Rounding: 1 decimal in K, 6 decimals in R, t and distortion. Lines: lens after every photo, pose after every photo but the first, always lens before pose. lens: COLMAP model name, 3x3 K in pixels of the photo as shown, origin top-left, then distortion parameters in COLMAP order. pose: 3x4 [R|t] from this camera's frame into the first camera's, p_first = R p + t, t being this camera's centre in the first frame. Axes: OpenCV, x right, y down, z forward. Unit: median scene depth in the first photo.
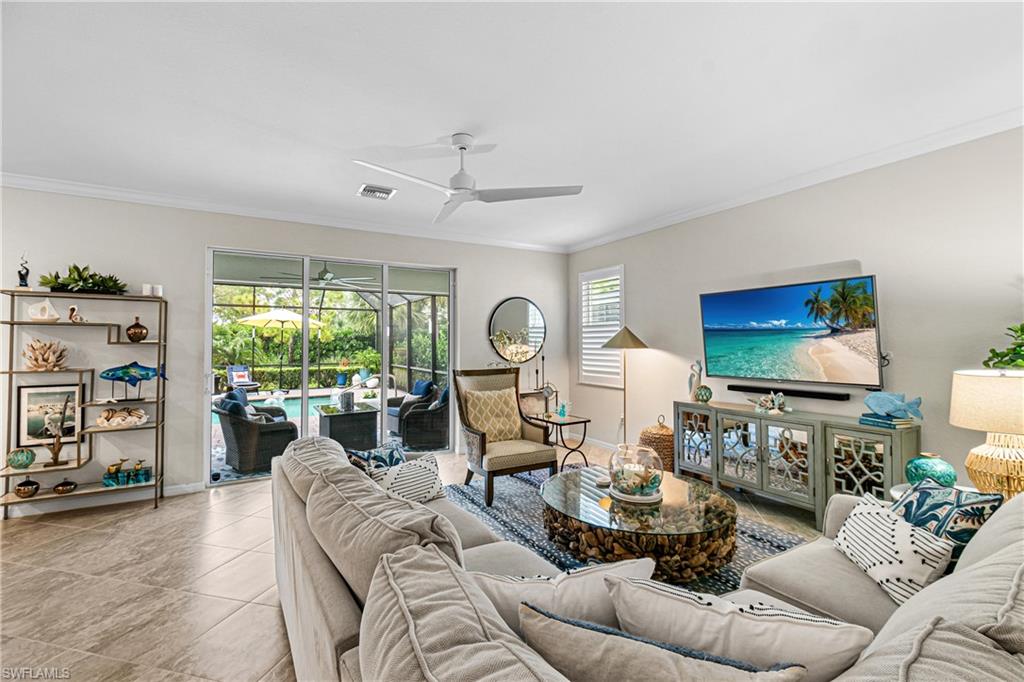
lens RADIAL K [[444.7, 0, 514.8], [0, 444.7, 335.9], [0, 0, 1]] dist [-0.002776, -0.000544]
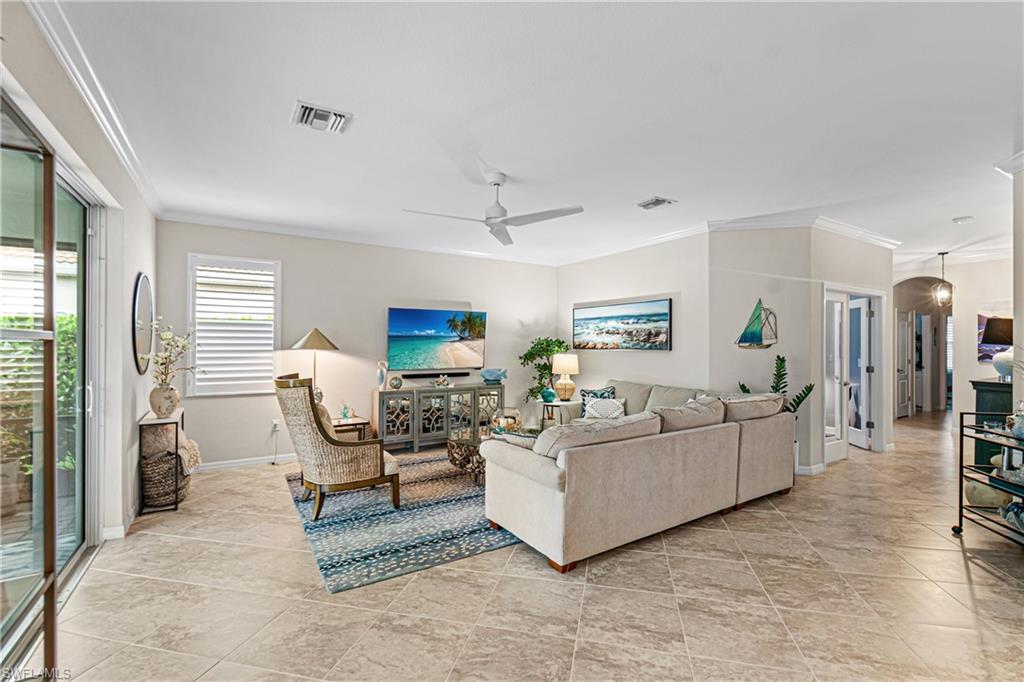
lens RADIAL K [[451.5, 0, 516.8], [0, 451.5, 341.5], [0, 0, 1]] dist [0.000408, -0.000194]
pose [[-0.018063, 0.011562, 0.999770, -1.054161], [-0.019057, 0.999748, -0.011906, 0.016521], [-0.999655, -0.019268, -0.017838, 0.742044]]
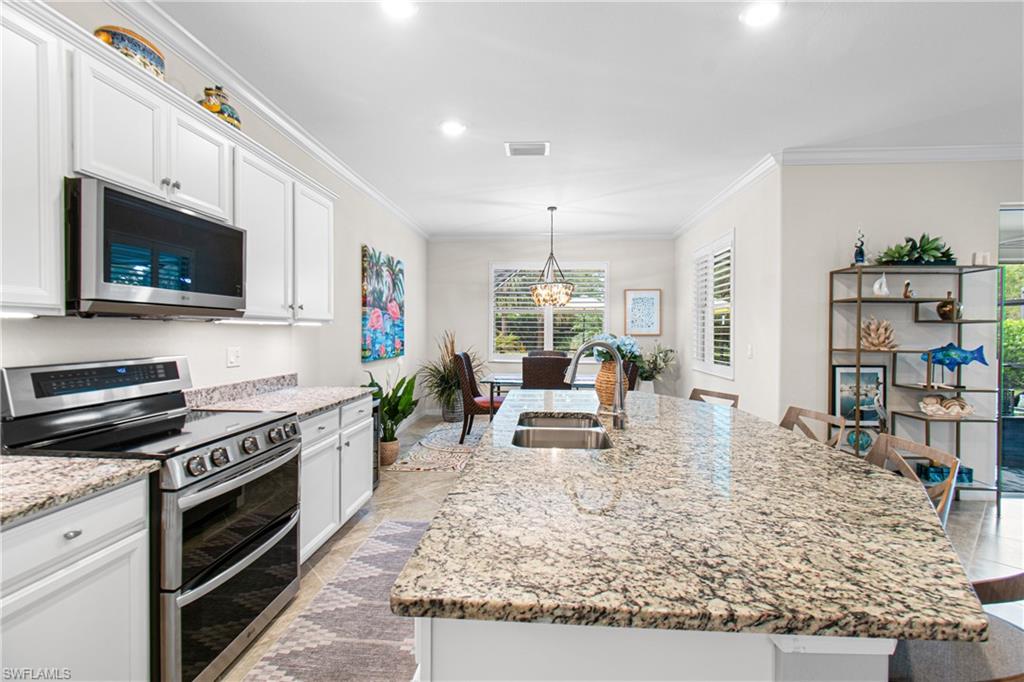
lens RADIAL K [[444.7, 0, 514.8], [0, 444.7, 335.9], [0, 0, 1]] dist [-0.002776, -0.000544]
pose [[0.816997, 0.014147, -0.576468, -1.065192], [0.001201, 0.999655, 0.026235, 0.020317], [0.576641, -0.022126, 0.816698, -0.211145]]
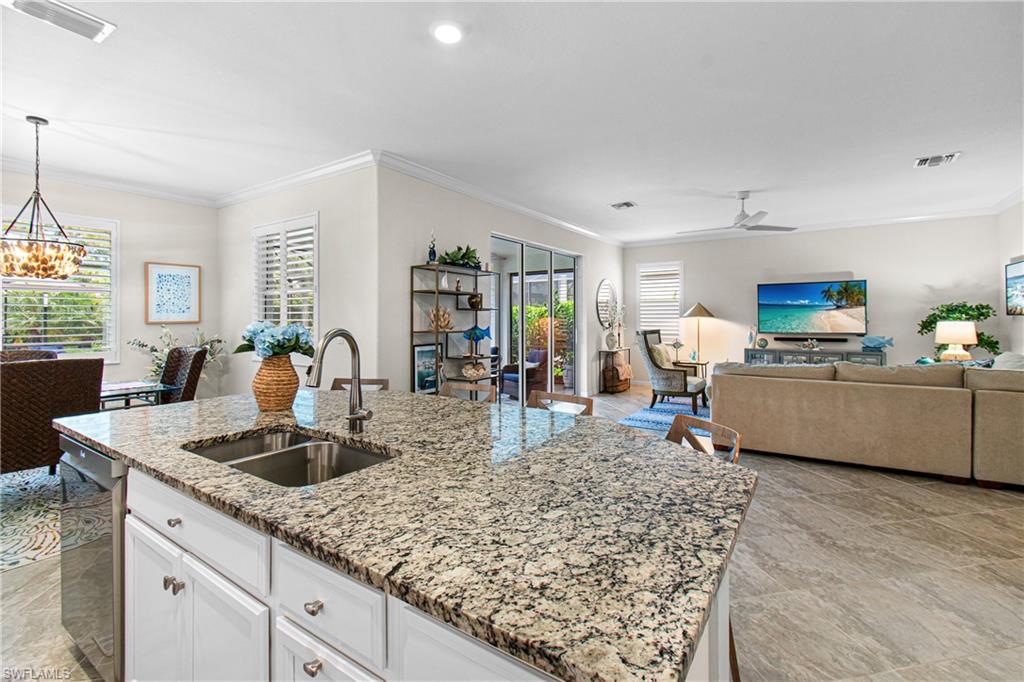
lens RADIAL K [[453.7, 0, 513.5], [0, 453.7, 315.6], [0, 0, 1]] dist [0.003052, -0.000351]
pose [[0.907524, 0.004034, 0.419982, -1.302406], [-0.008292, 0.999931, 0.008315, 0.021578], [-0.419919, -0.011029, 0.907494, -0.192289]]
